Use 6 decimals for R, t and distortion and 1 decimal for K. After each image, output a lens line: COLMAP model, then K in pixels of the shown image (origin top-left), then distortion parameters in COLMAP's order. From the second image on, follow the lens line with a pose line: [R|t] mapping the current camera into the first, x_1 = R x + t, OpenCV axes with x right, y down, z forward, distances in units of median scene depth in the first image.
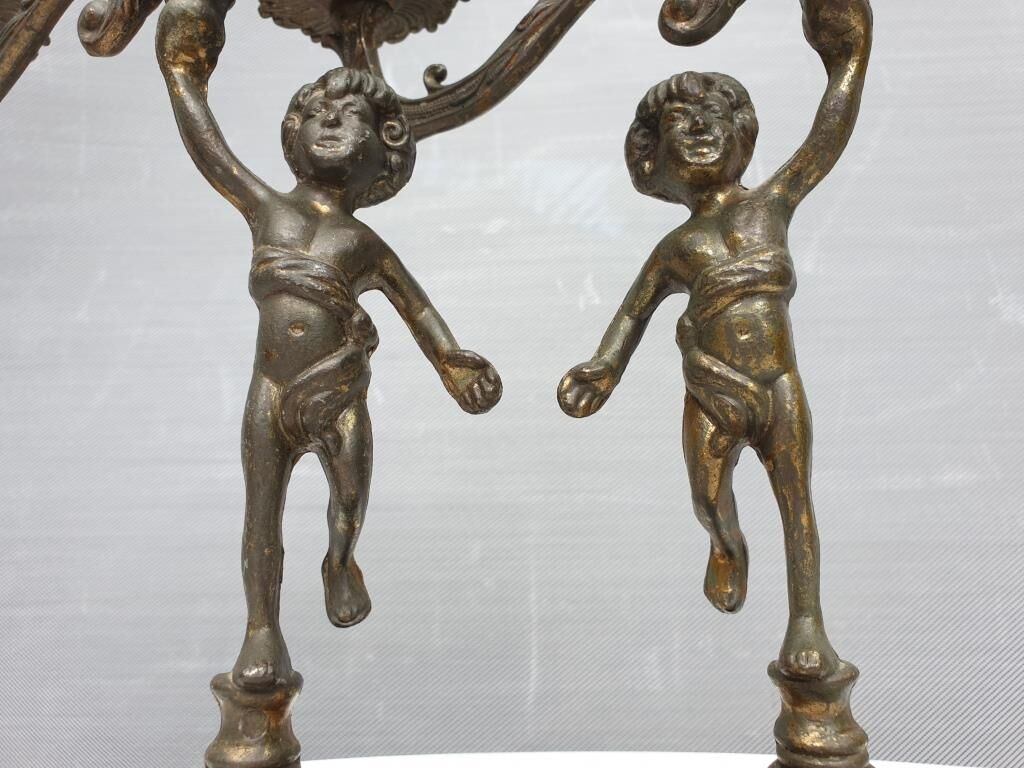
lens RADIAL K [[791.2, 0, 512.0], [0, 791.2, 384.0], [0, 0, 1]] dist [-0.000396, -0.003072]
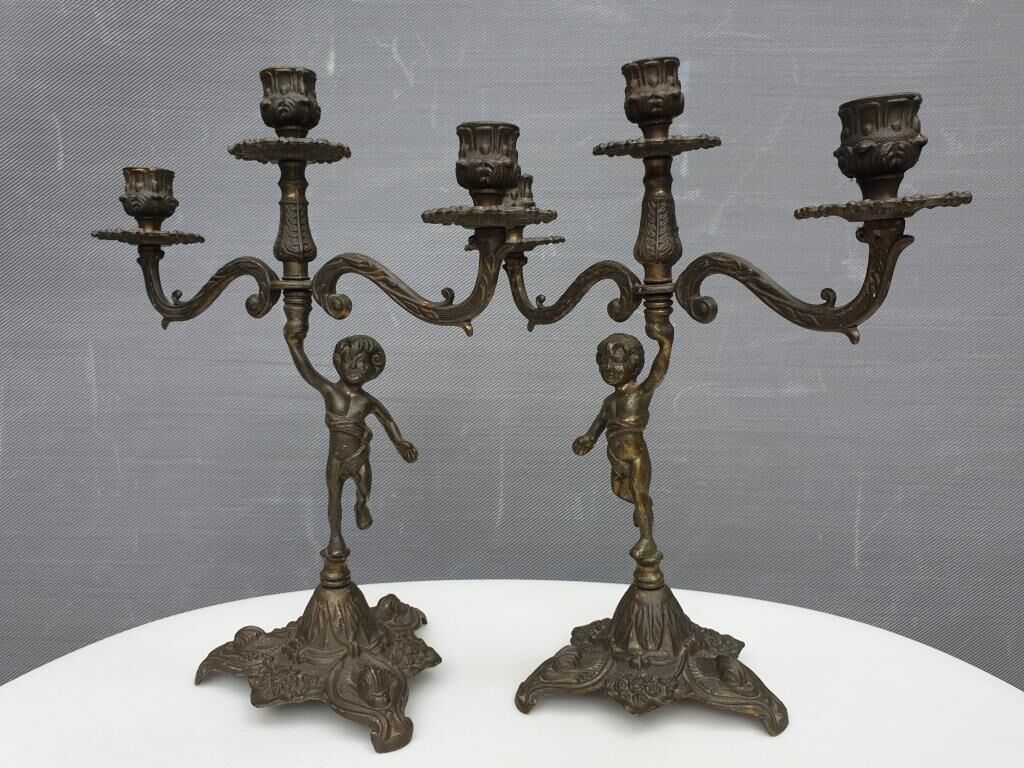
lens RADIAL K [[799.1, 0, 526.3], [0, 799.1, 379.2], [0, 0, 1]] dist [0.048643, -0.098227]
pose [[0.999516, 0.022461, 0.021538, 0.300820], [-0.027862, 0.954182, 0.297926, -1.100930], [-0.013859, -0.298382, 0.954346, -1.606907]]
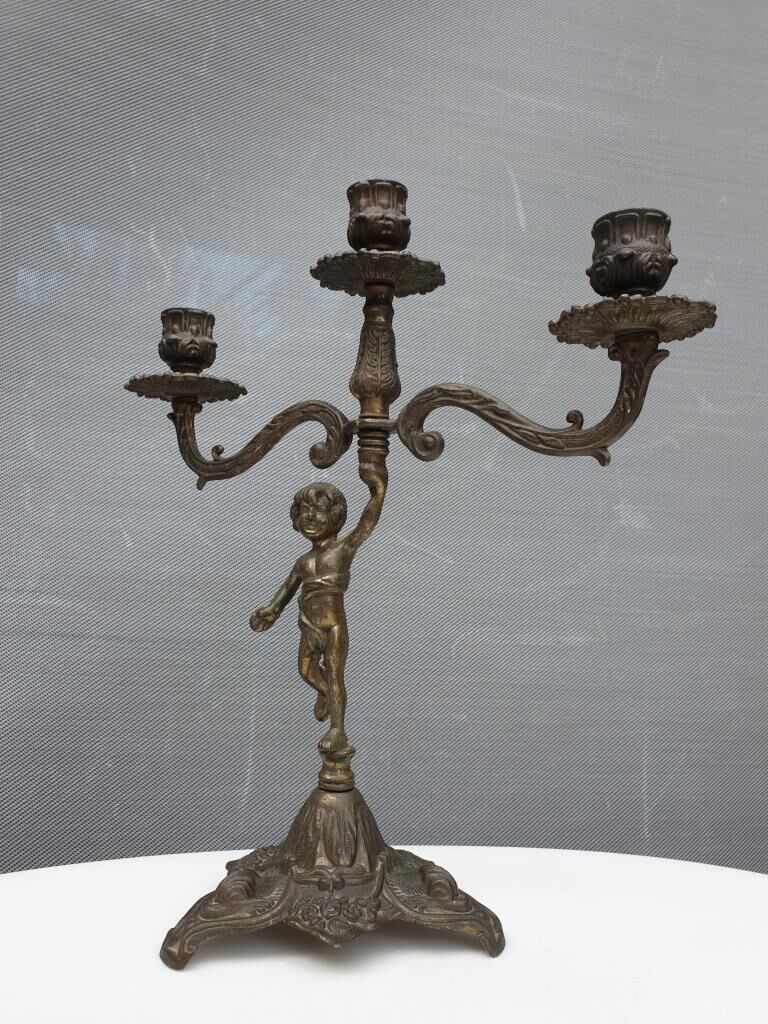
lens RADIAL K [[799.1, 0, 389.8], [0, 799.1, 527.9], [0, 0, 1]] dist [0.048643, -0.098227]
pose [[0.928354, 0.119021, 0.352126, 0.041251], [-0.150722, 0.986508, 0.063920, -0.489418], [-0.339767, -0.112413, 0.933768, -1.262619]]
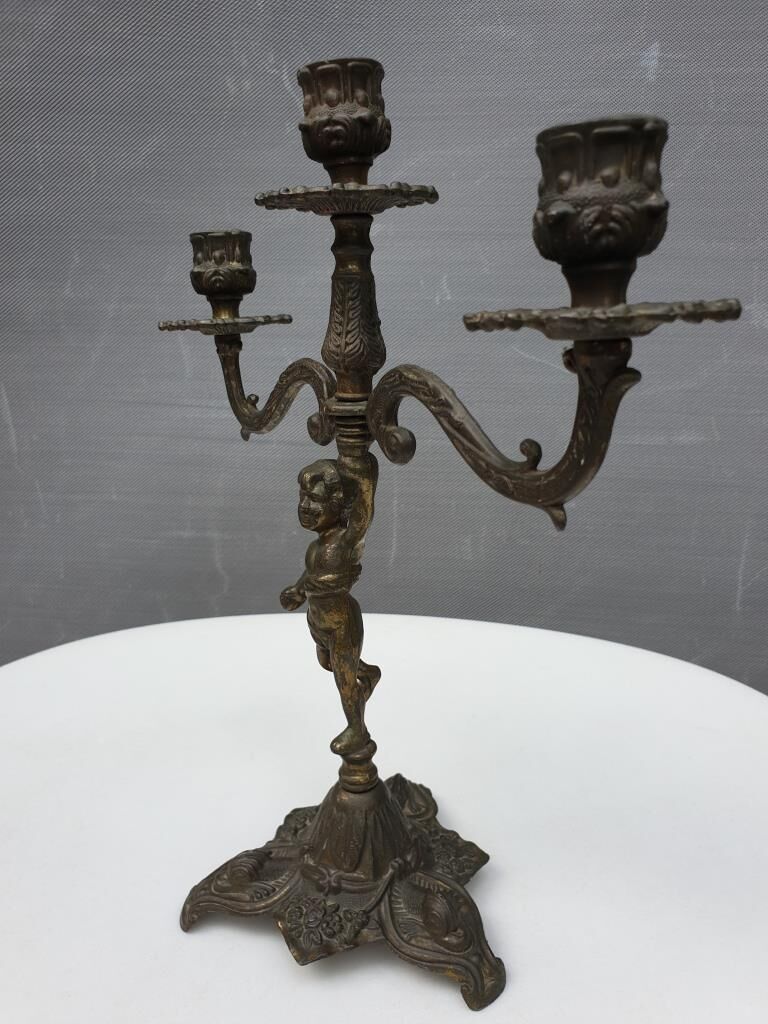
lens RADIAL K [[812.1, 0, 384.0], [0, 812.1, 526.5], [0, 0, 1]] dist [-0.005283, -0.007976]
pose [[0.992536, 0.078778, -0.093095, 1.035192], [-0.032965, 0.908257, 0.417113, -1.146240], [0.117413, -0.410931, 0.904074, -0.834867]]
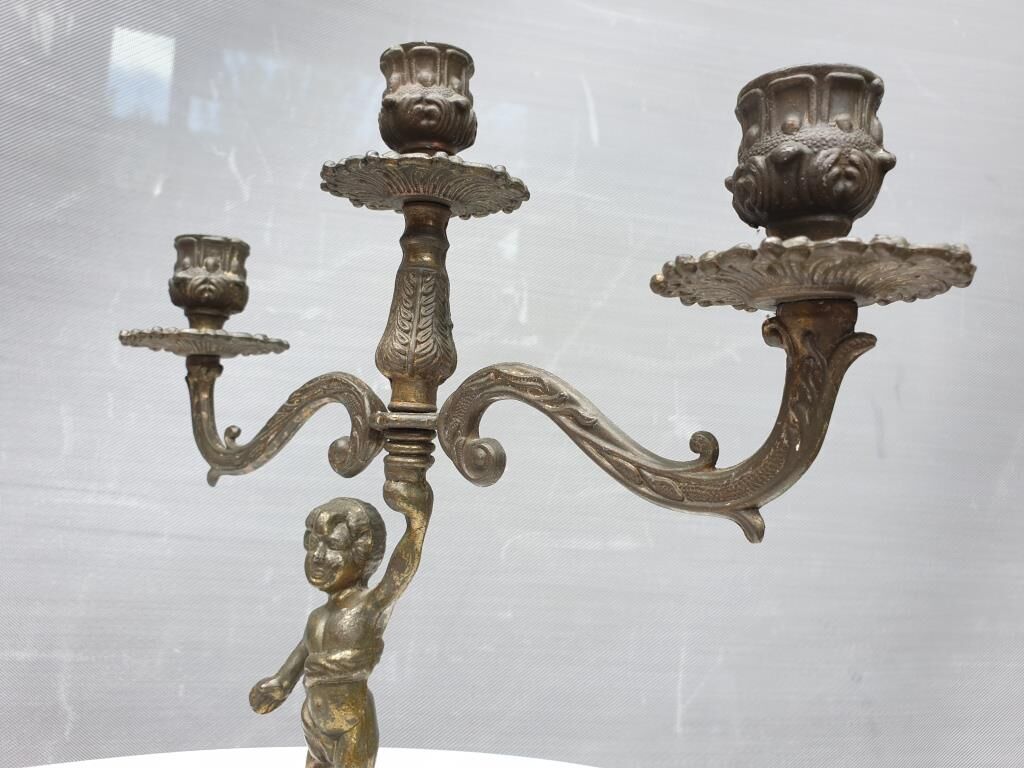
lens RADIAL K [[820.4, 0, 512.0], [0, 820.4, 384.0], [0, 0, 1]] dist [0.004363, -0.003436]
pose [[0.971664, 0.134839, 0.194135, 0.651971], [-0.149924, 0.986548, 0.065165, -0.819179], [-0.182737, -0.092424, 0.978808, -0.573214]]
